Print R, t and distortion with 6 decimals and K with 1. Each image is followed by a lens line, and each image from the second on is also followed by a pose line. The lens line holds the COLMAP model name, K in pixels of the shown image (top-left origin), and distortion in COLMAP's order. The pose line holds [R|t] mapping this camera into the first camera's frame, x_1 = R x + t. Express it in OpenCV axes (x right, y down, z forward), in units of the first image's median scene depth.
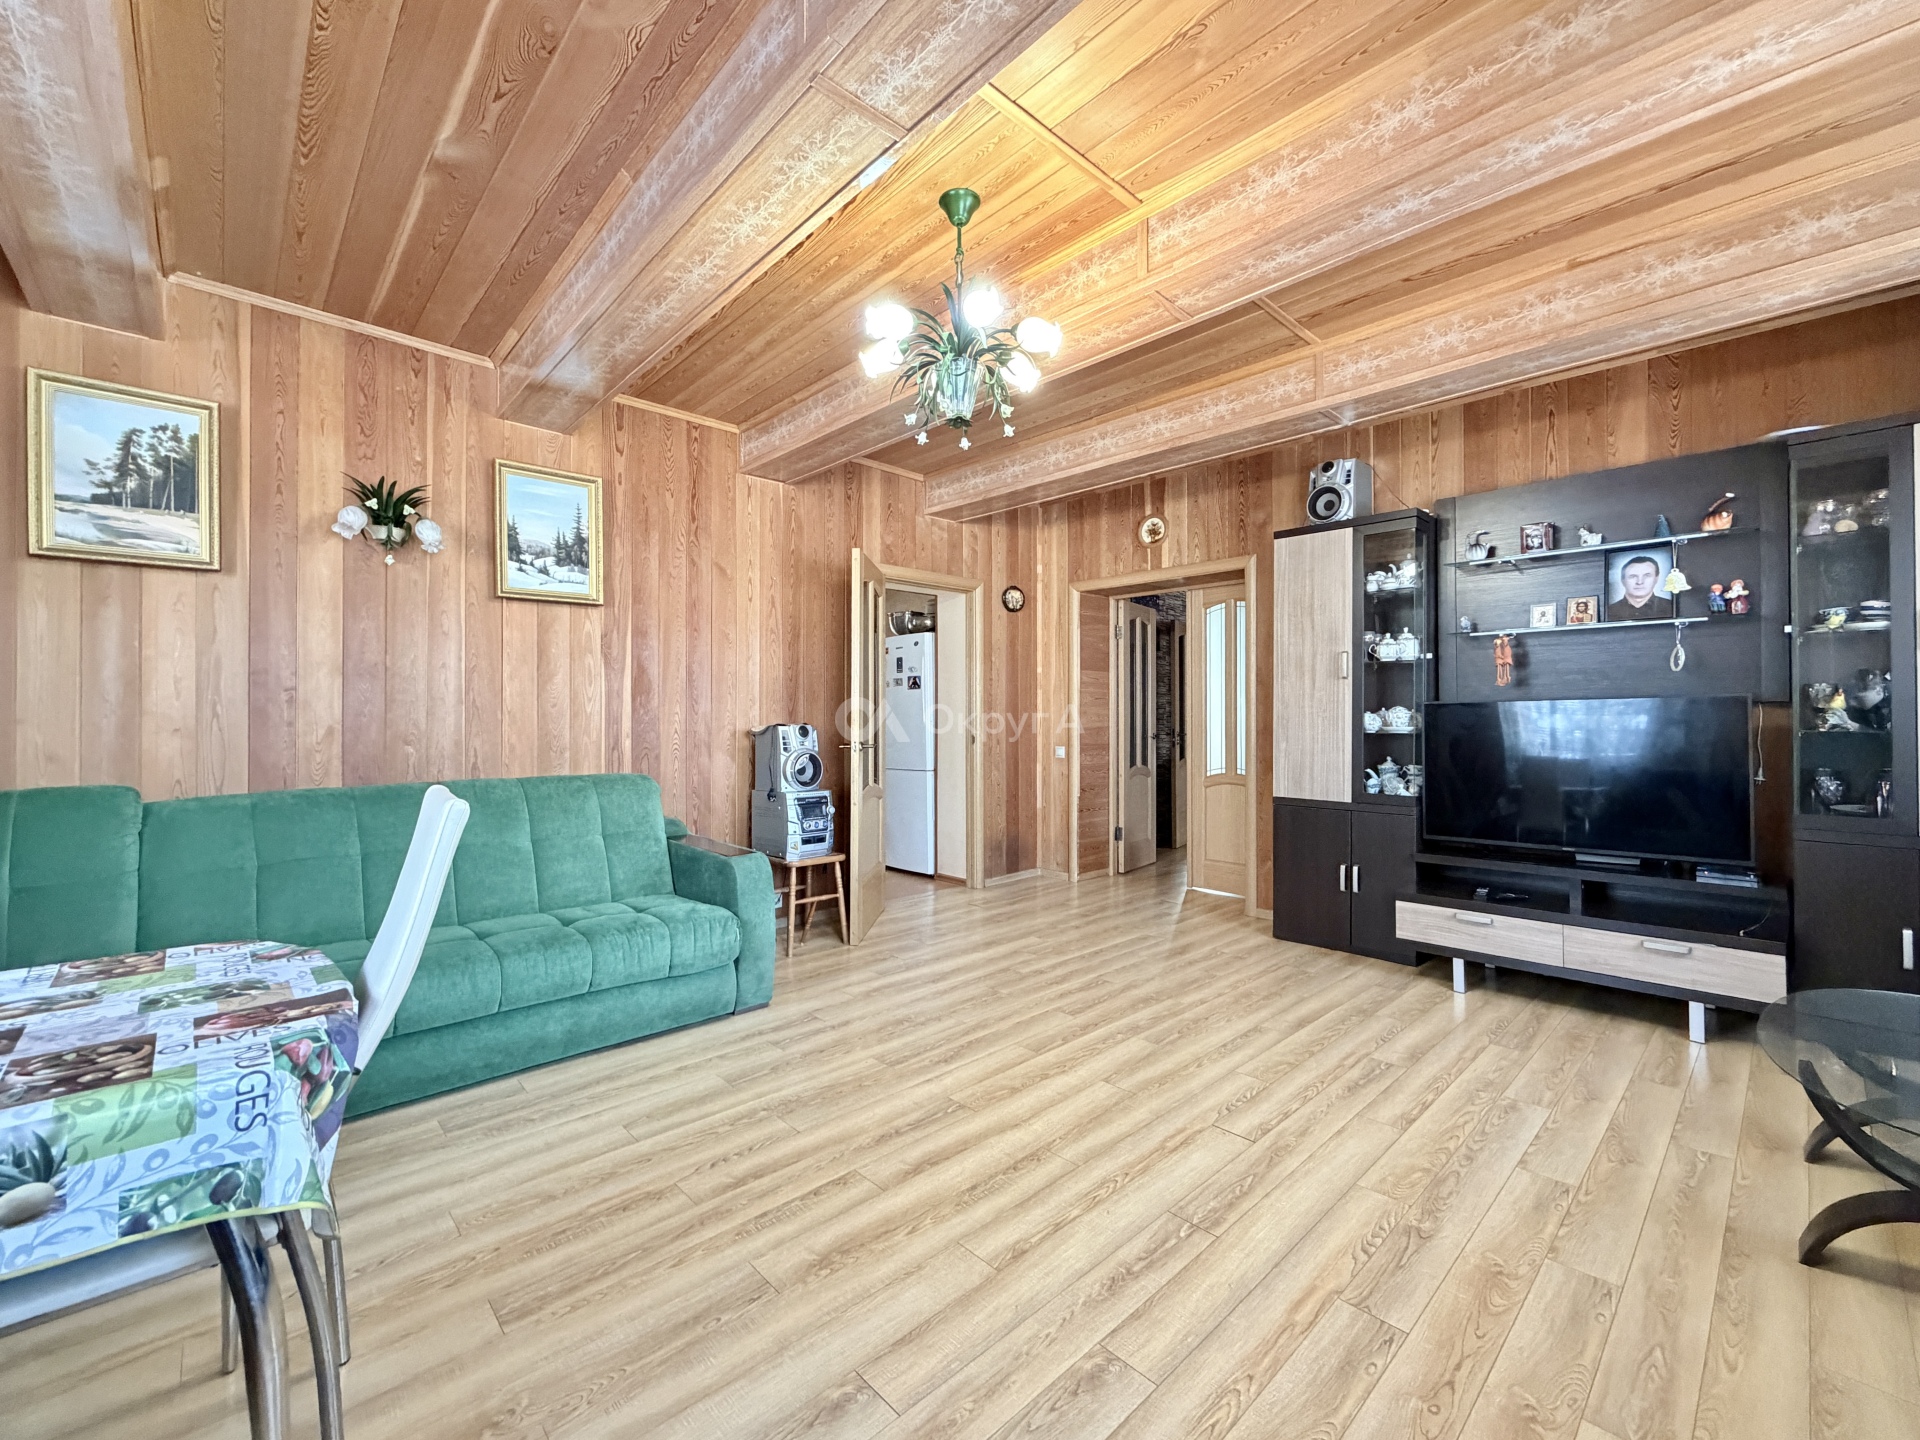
lens RADIAL K [[791.2, 0, 960.0], [0, 791.2, 720.0], [0, 0, 1]] dist [0.000476, 0.000024]
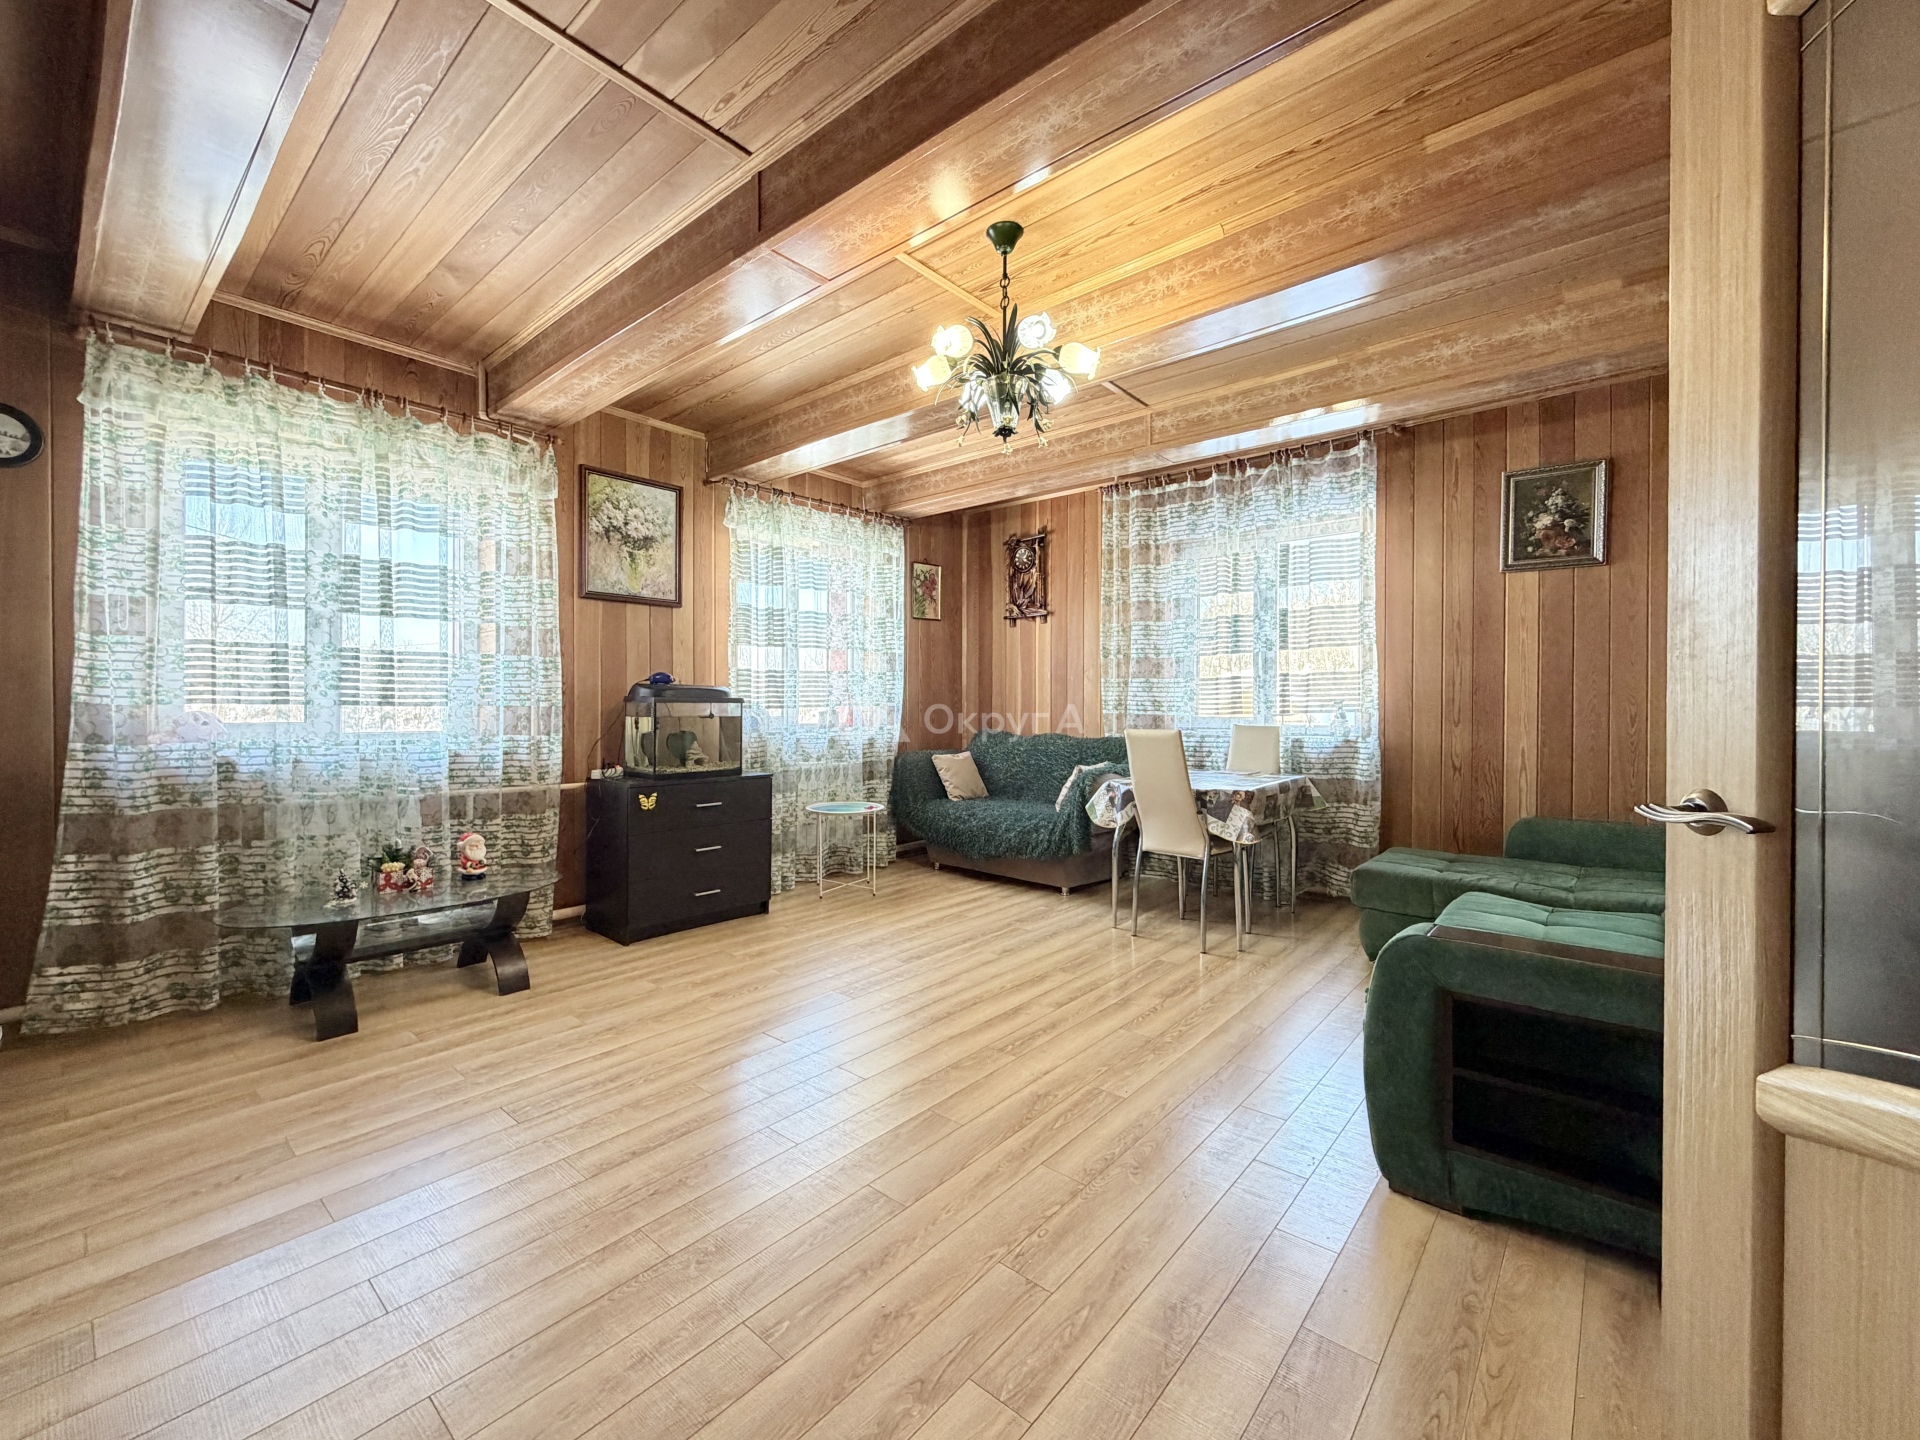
lens RADIAL K [[792.7, 0, 932.0], [0, 792.7, 712.3], [0, 0, 1]] dist [-0.001000, -0.000083]
pose [[-0.995283, -0.000940, -0.097012, 0.180198], [-0.001867, 0.999954, 0.009458, 0.004824], [0.096999, 0.009594, -0.995238, 1.821158]]
